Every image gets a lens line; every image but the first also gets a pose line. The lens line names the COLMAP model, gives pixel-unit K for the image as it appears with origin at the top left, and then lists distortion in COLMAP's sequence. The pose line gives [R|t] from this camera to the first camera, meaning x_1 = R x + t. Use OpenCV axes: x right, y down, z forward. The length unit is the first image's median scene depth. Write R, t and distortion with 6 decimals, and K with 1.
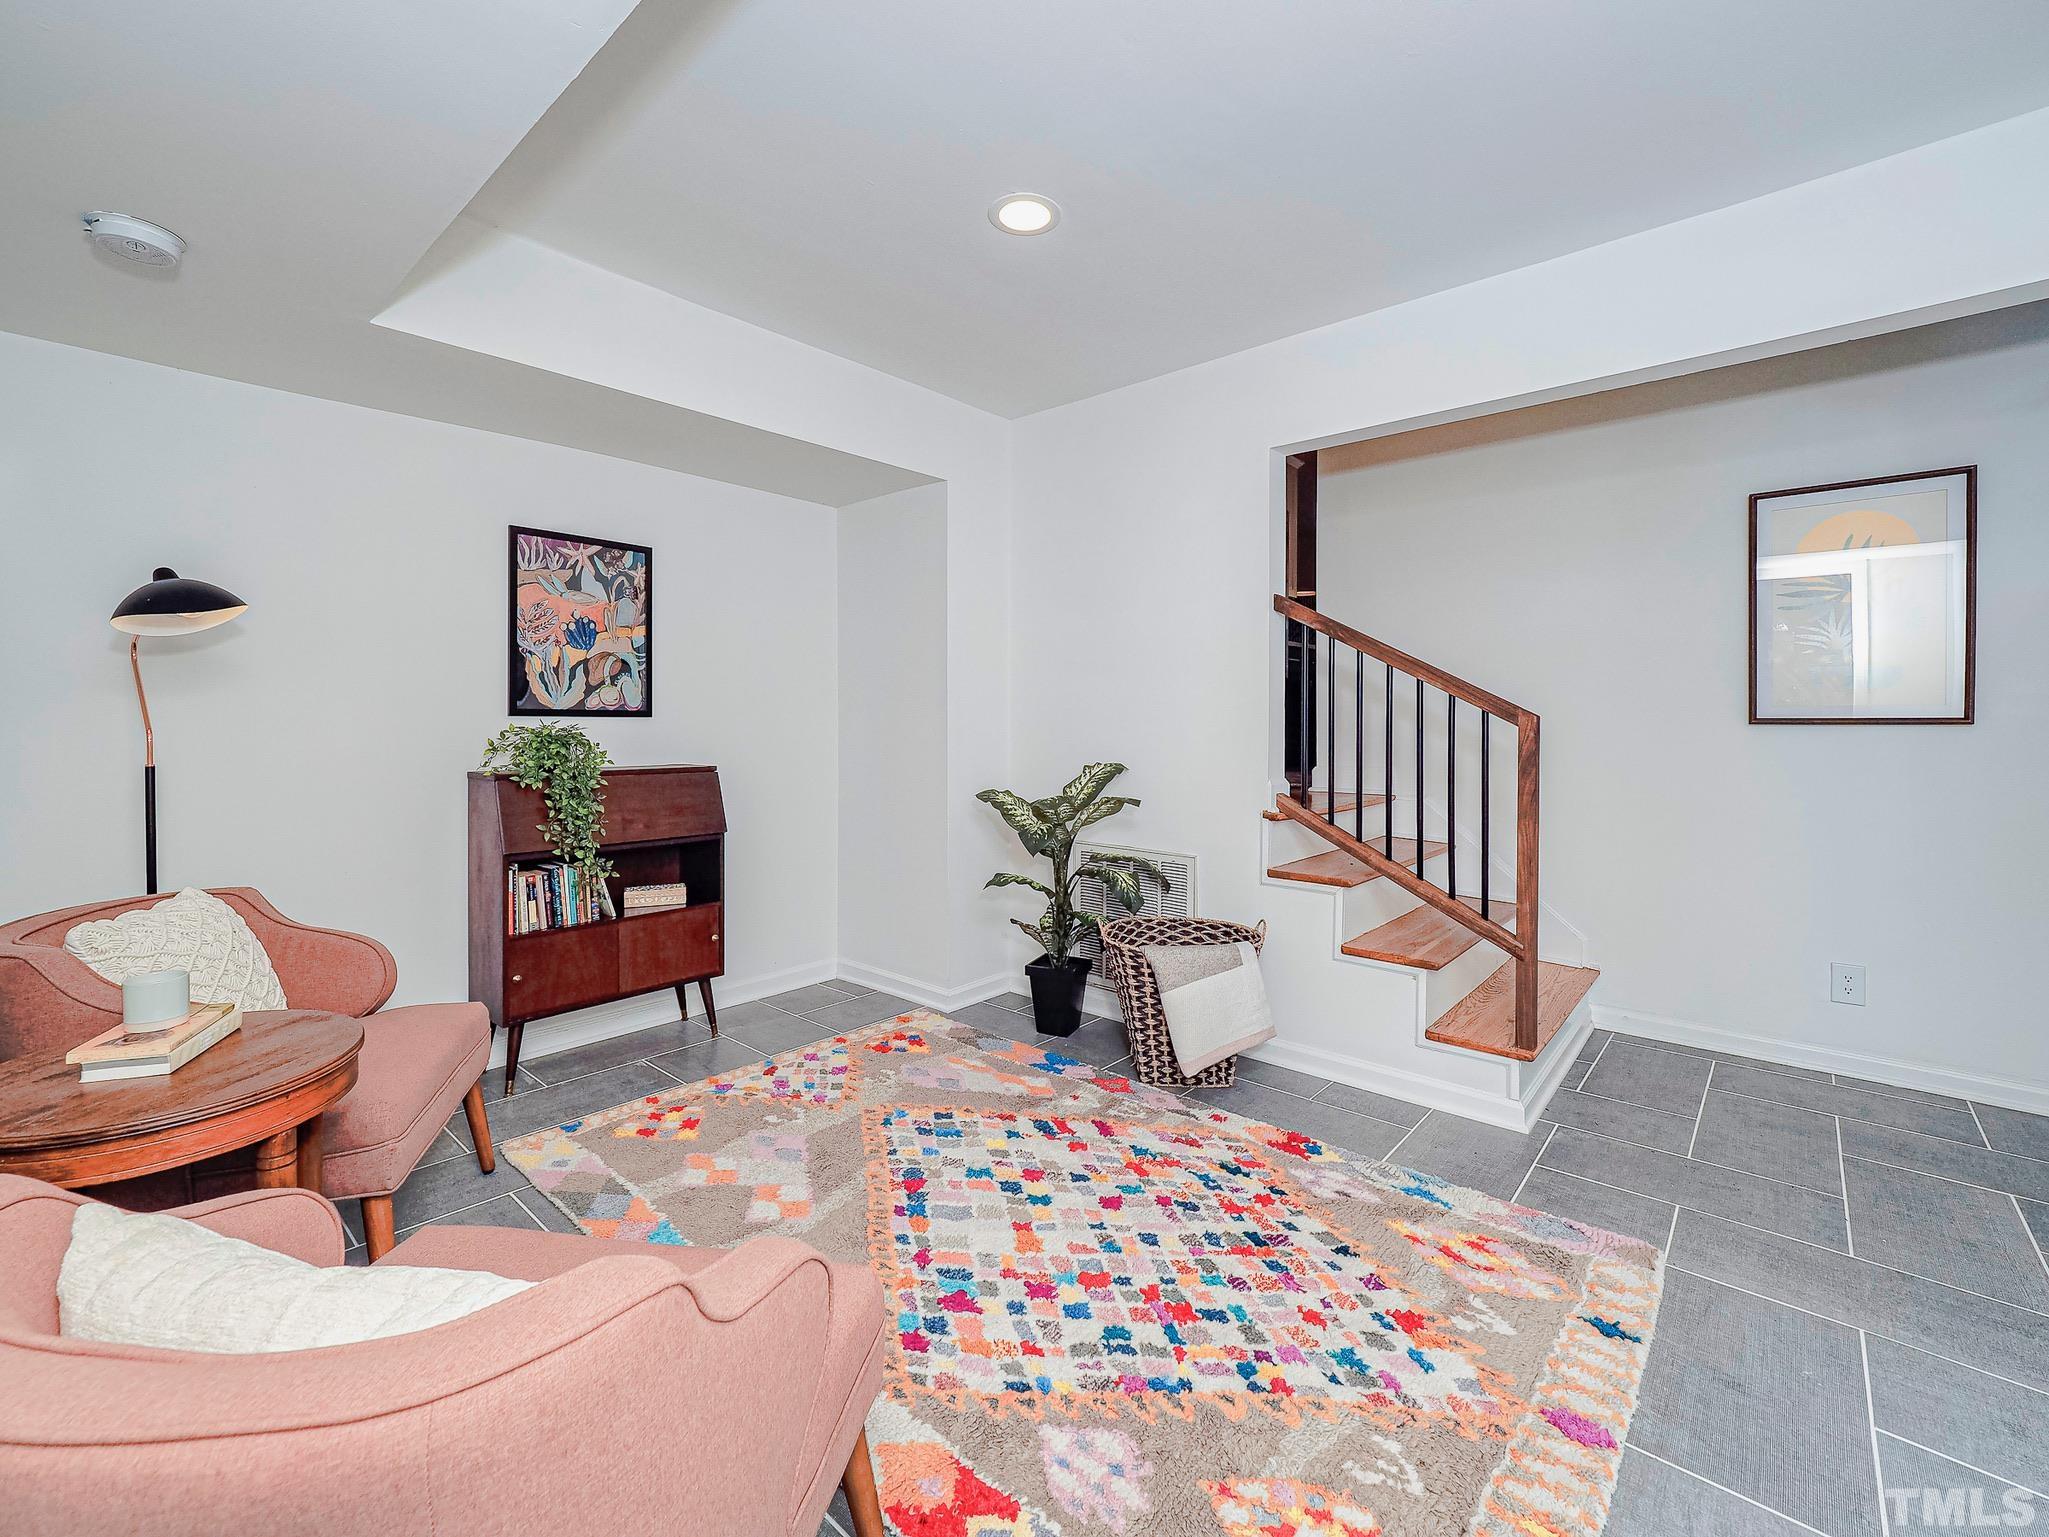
lens RADIAL K [[871.6, 0, 1026.8], [0, 871.6, 736.3], [0, 0, 1]] dist [-0.003154, -0.000353]
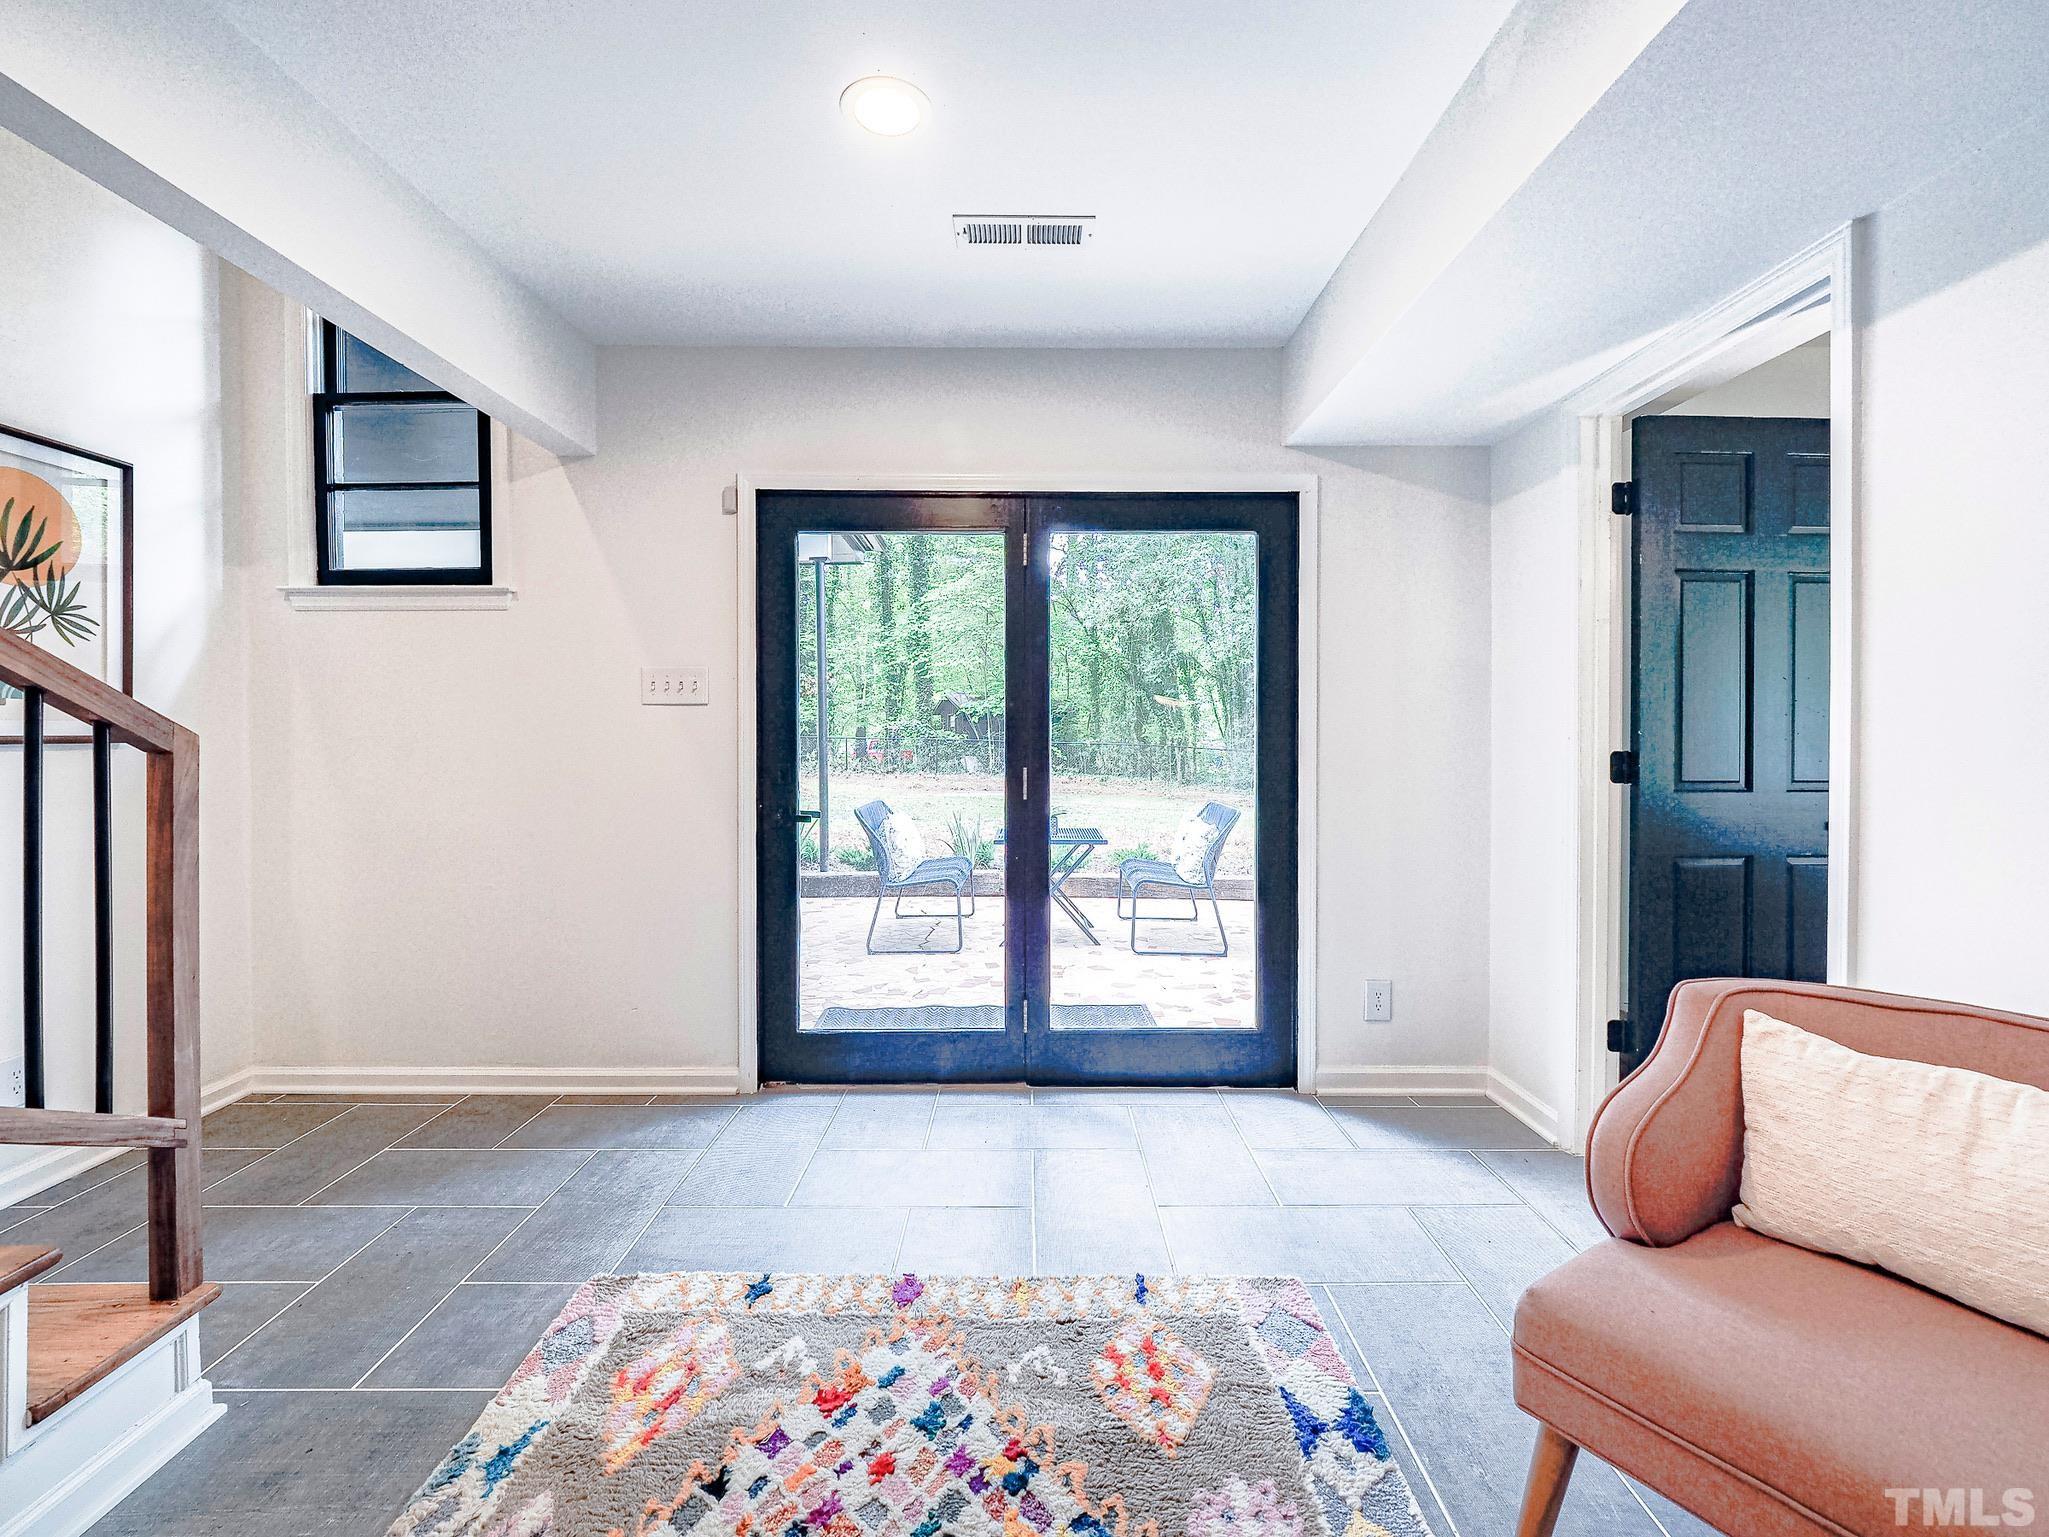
lens RADIAL K [[871.6, 0, 1026.8], [0, 871.6, 736.3], [0, 0, 1]] dist [-0.003154, -0.000353]
pose [[-0.655479, -0.000008, 0.755213, -0.384833], [0.011443, 0.999885, 0.009943, -0.029884], [-0.755127, 0.015159, -0.655404, 1.437366]]
